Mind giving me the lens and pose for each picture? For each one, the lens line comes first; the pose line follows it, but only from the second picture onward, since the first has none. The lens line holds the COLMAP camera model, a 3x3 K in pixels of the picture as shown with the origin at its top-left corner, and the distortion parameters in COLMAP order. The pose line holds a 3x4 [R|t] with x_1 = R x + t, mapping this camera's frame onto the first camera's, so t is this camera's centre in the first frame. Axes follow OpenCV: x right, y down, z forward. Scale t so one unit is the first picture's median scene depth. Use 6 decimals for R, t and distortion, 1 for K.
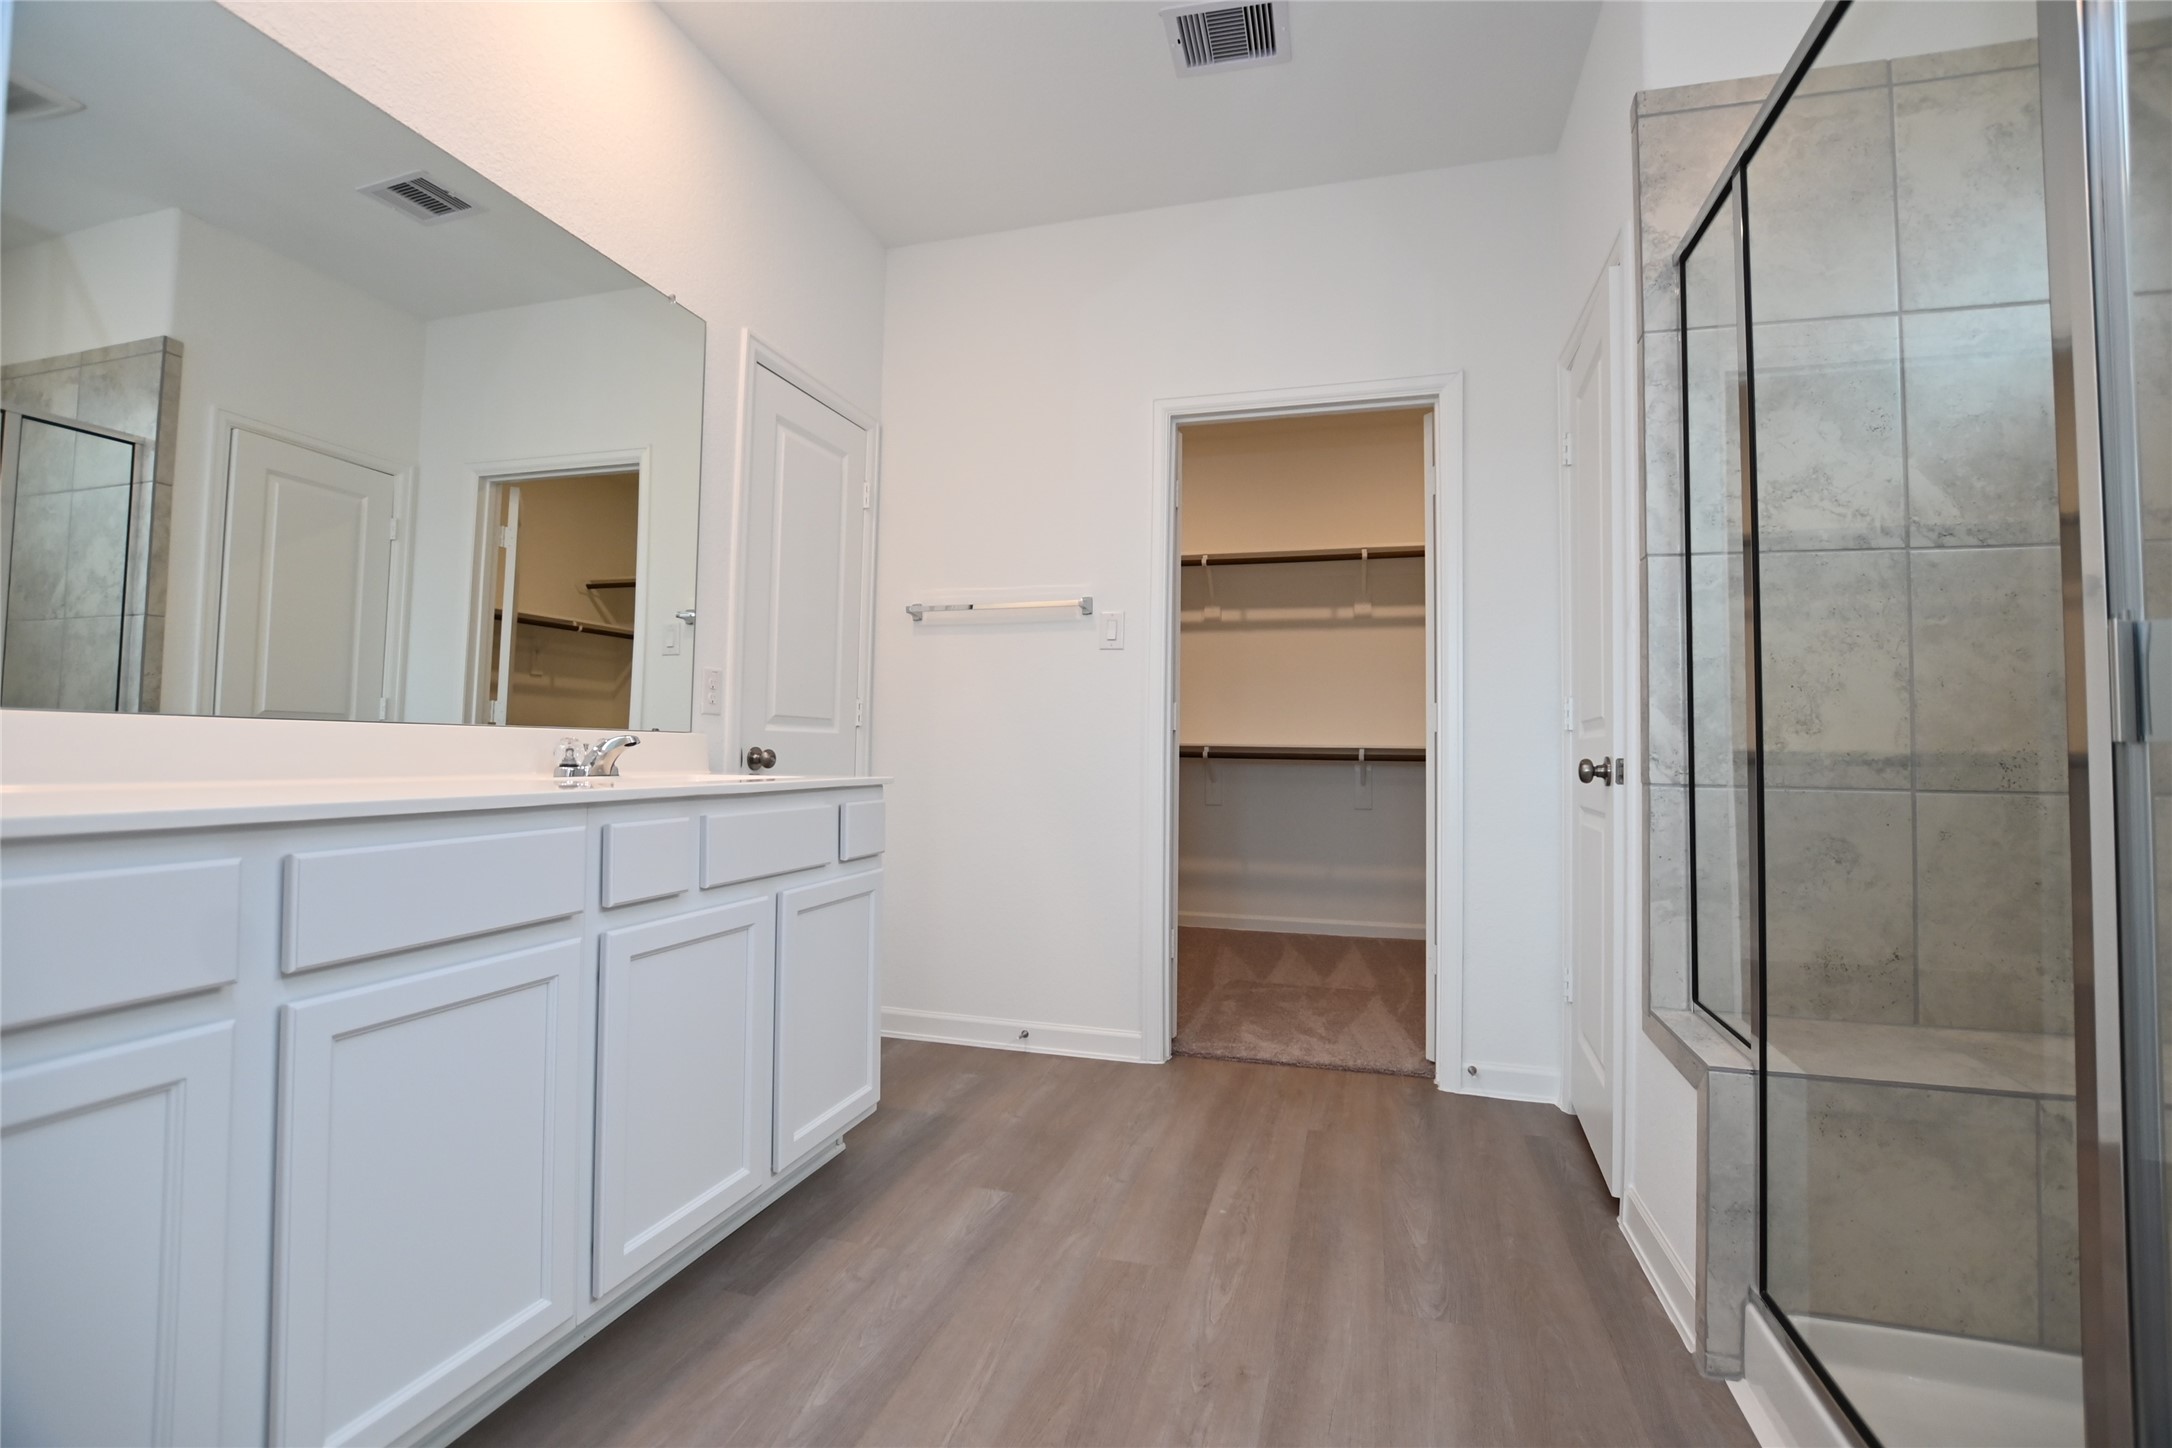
lens RADIAL K [[964.3, 0, 1086.0], [0, 964.3, 724.0], [0, 0, 1]] dist [-0.024639, -0.000293]
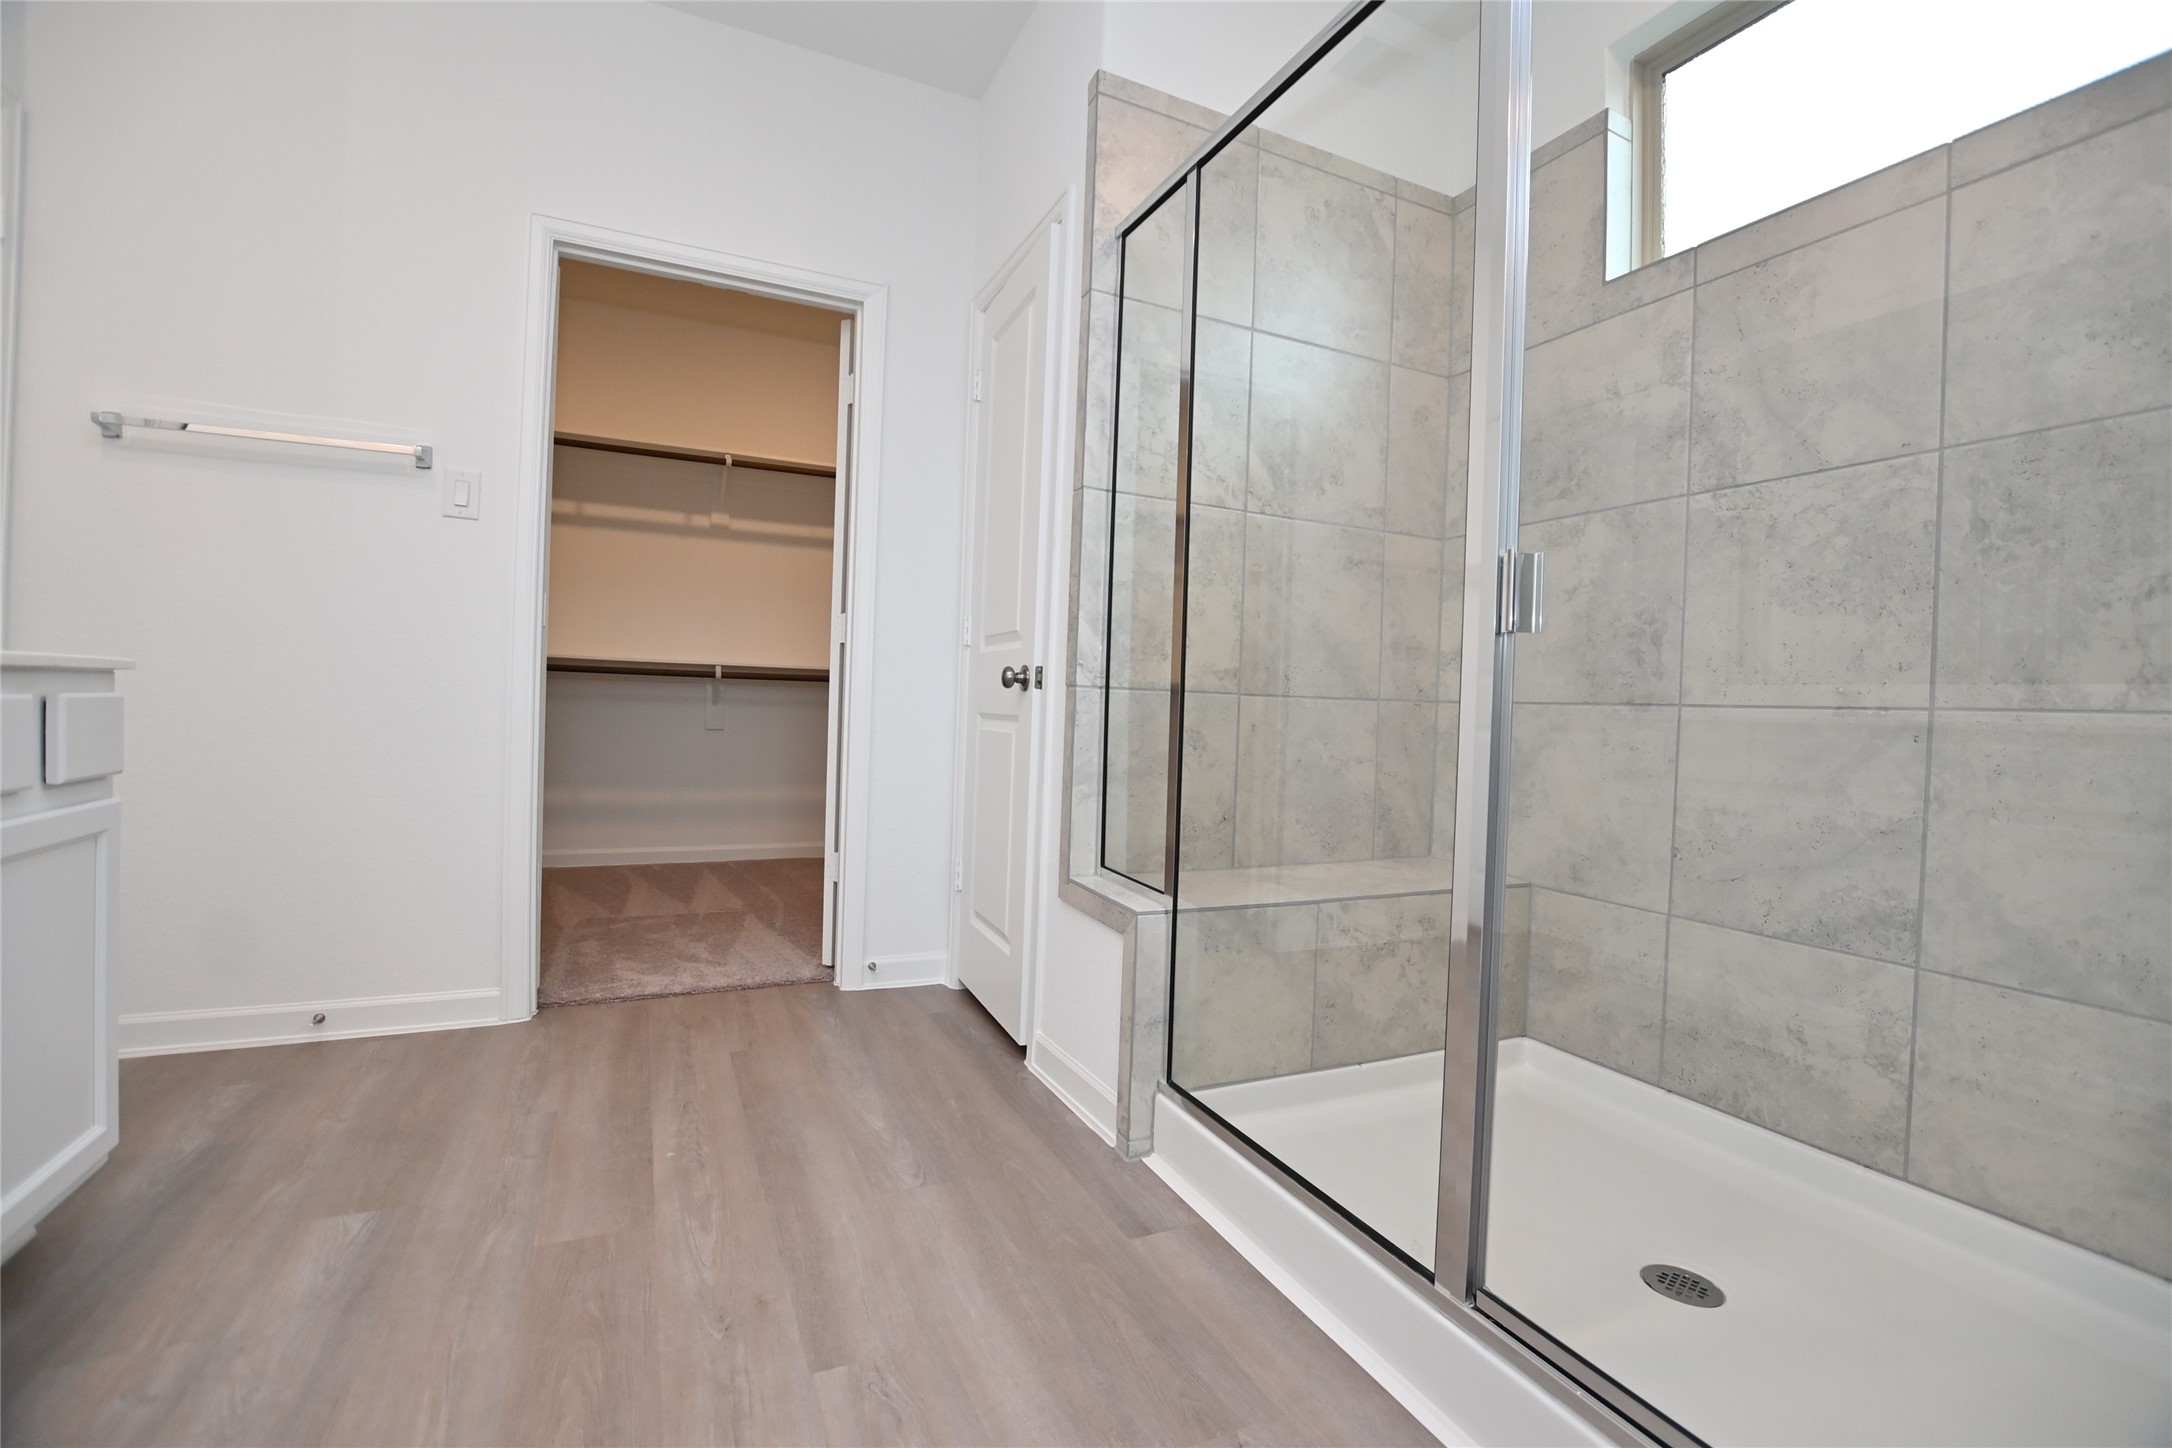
lens RADIAL K [[959.4, 0, 1093.8], [0, 959.4, 725.9], [0, 0, 1]] dist [-0.030104, 0.005067]
pose [[0.749228, -0.003839, 0.662301, -0.147499], [-0.043159, 0.997575, 0.054606, 0.041066], [-0.660904, -0.069497, 0.747246, 0.097180]]
